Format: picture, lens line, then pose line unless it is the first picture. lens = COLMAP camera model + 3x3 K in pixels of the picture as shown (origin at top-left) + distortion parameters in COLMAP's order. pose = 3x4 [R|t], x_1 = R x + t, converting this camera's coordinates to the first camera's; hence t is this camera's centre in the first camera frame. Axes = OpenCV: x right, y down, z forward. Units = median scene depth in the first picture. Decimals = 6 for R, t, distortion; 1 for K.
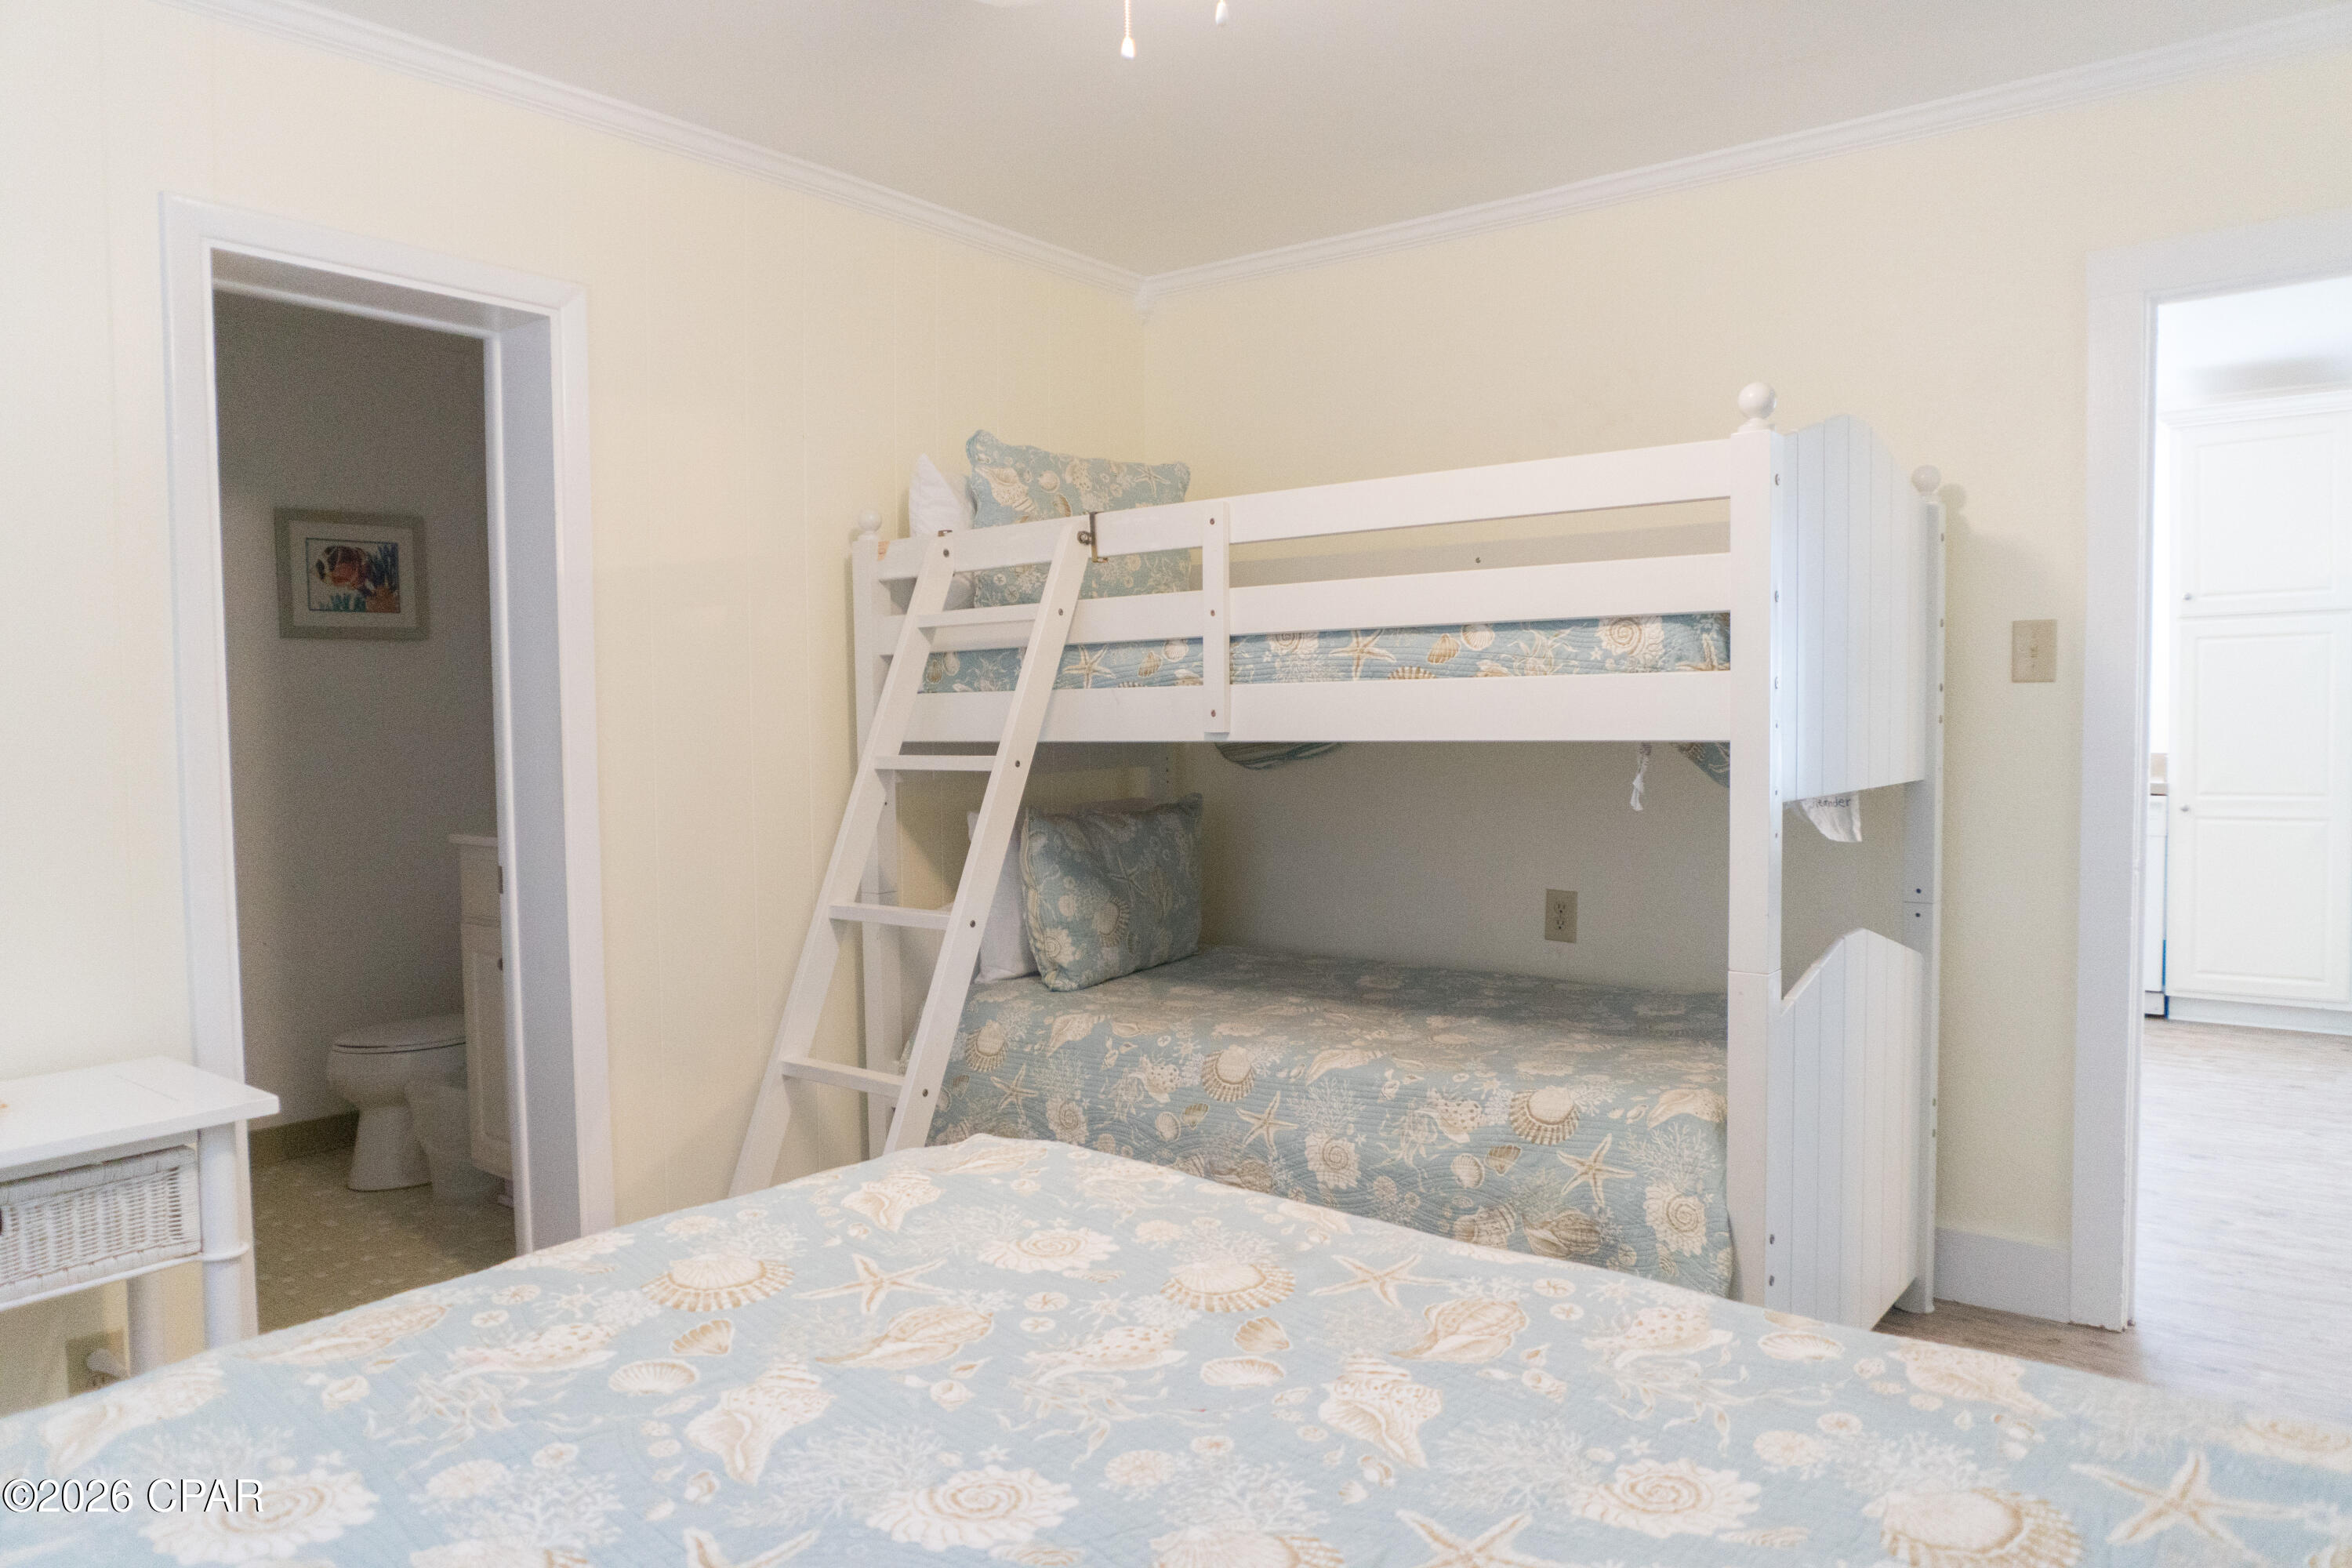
lens RADIAL K [[1600.6, 0, 1176.0], [0, 1600.6, 784.0], [0, 0, 1]] dist [-0.003659, -0.001045]
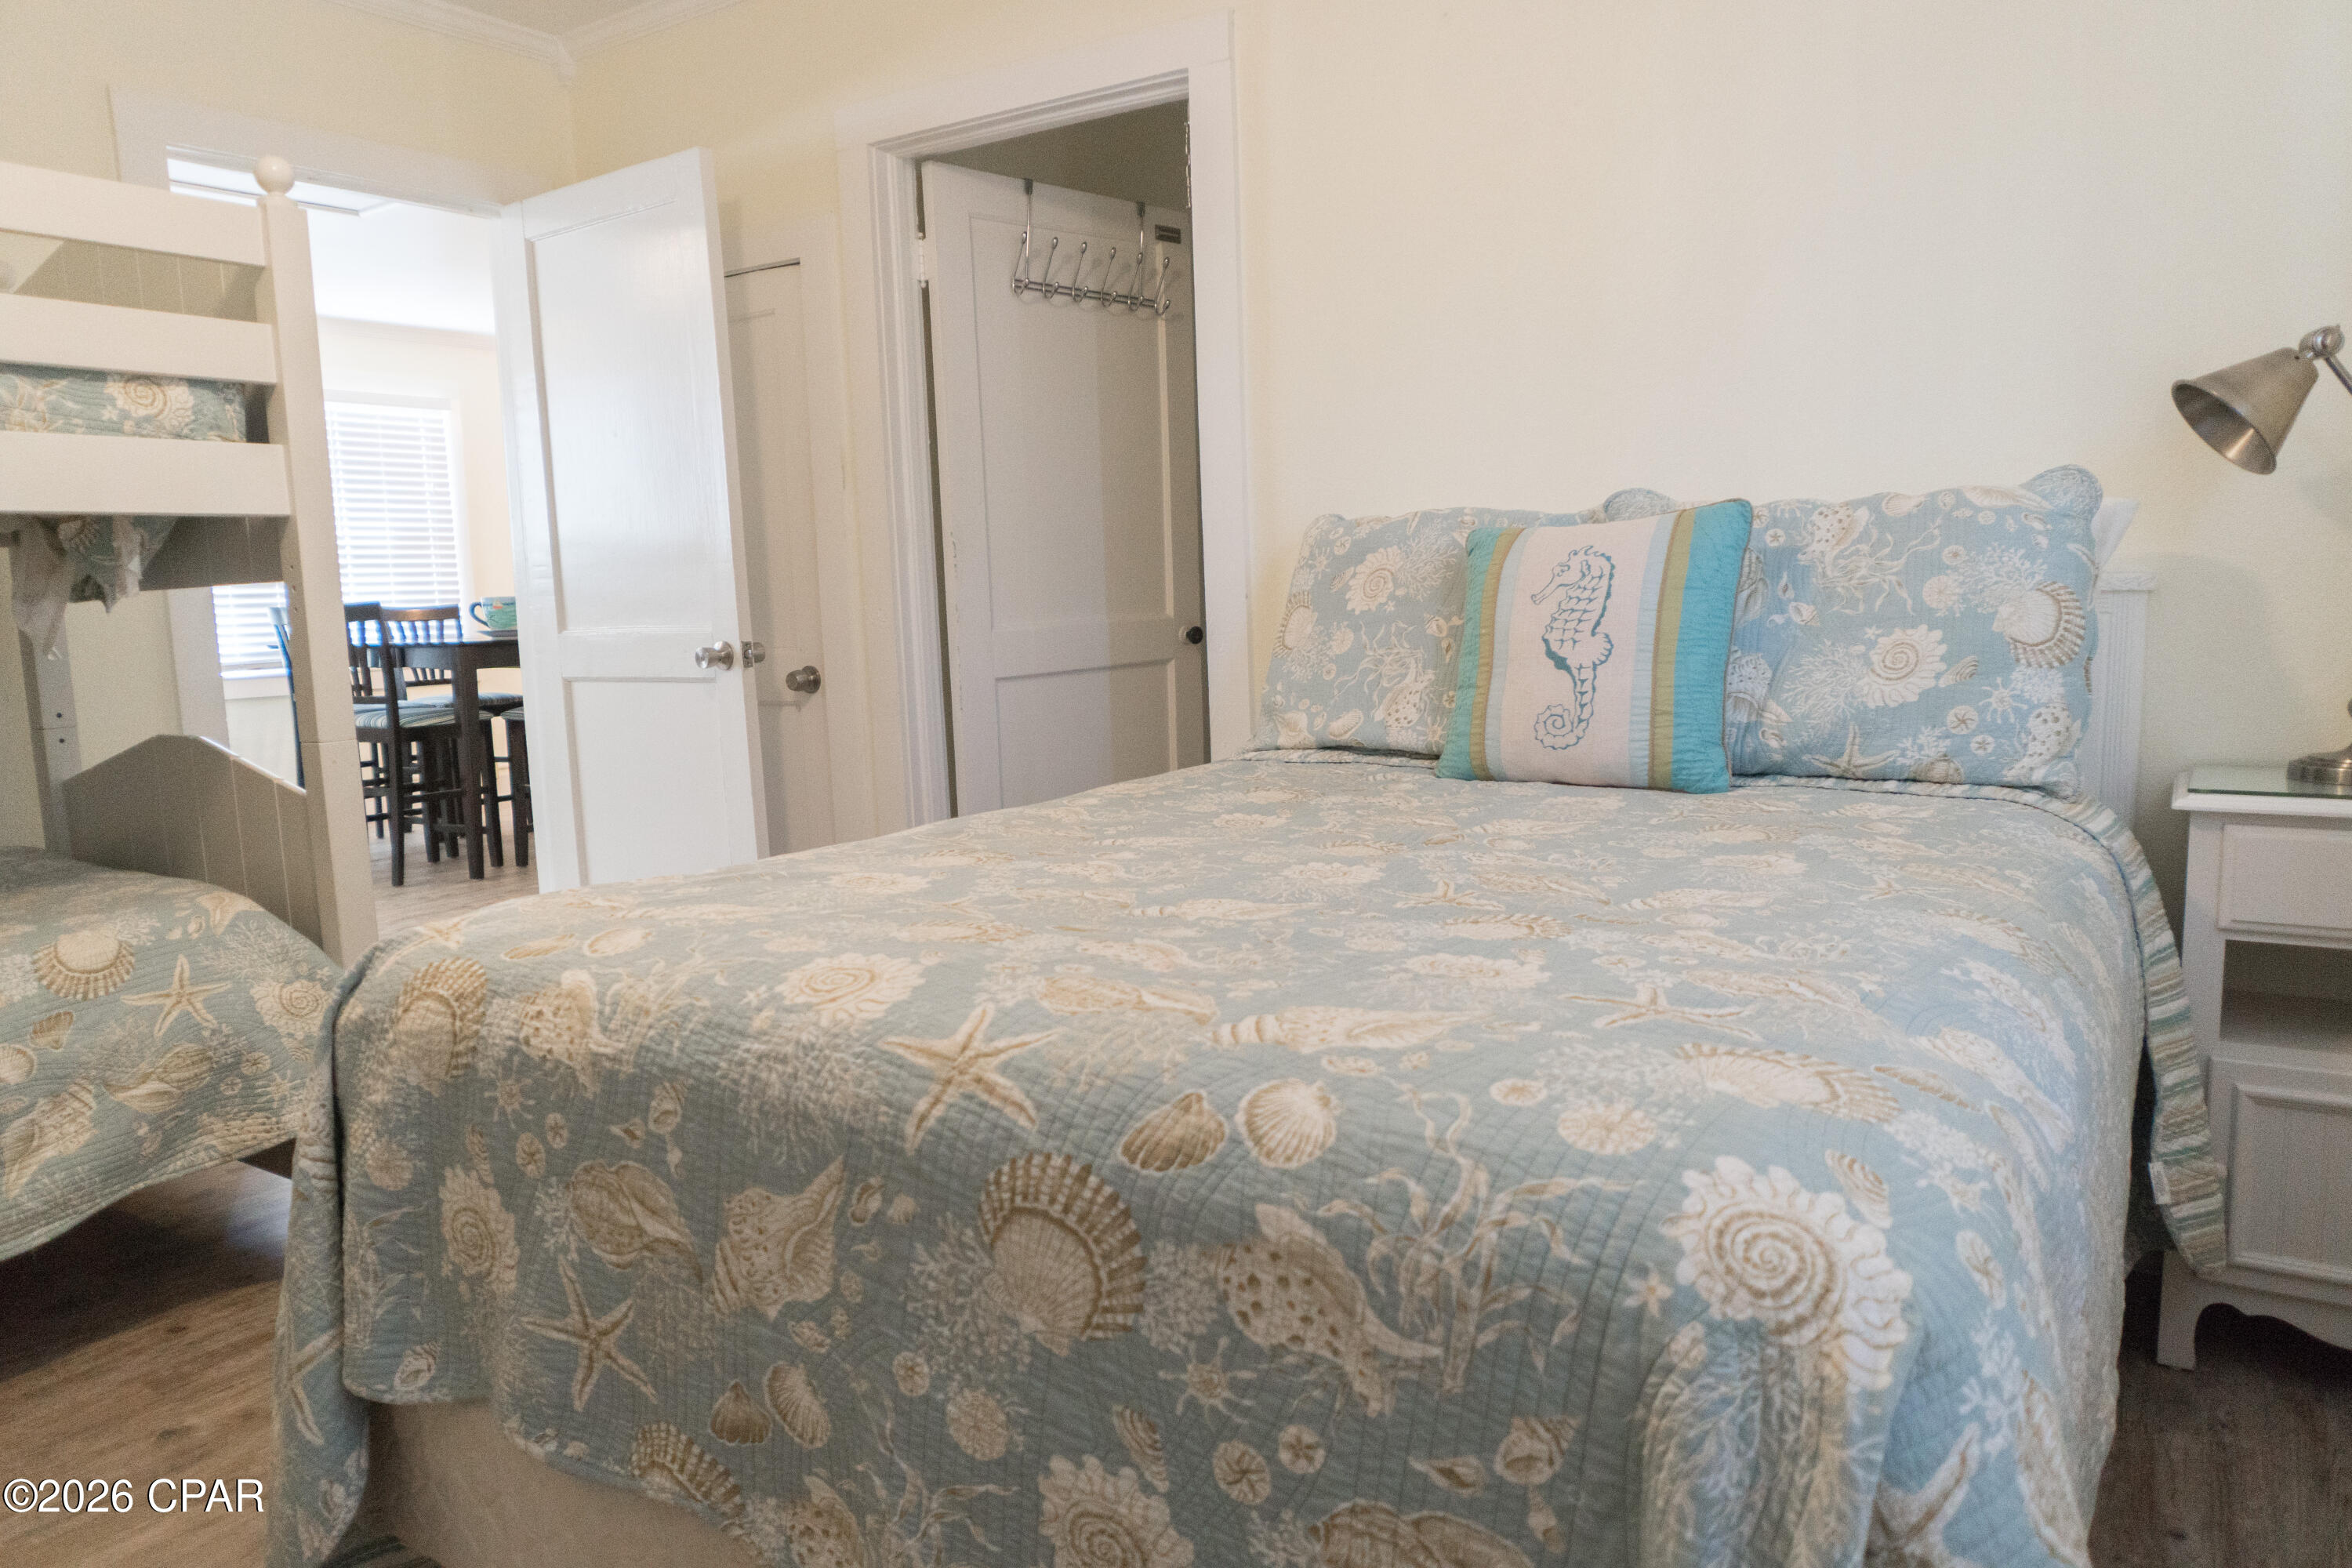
lens RADIAL K [[1600.6, 0, 1176.0], [0, 1600.6, 784.0], [0, 0, 1]] dist [-0.003659, -0.001045]
pose [[-0.083756, -0.103074, 0.991141, -0.673909], [0.084683, 0.990302, 0.110143, 0.072545], [-0.992882, 0.093157, -0.074215, 0.510992]]
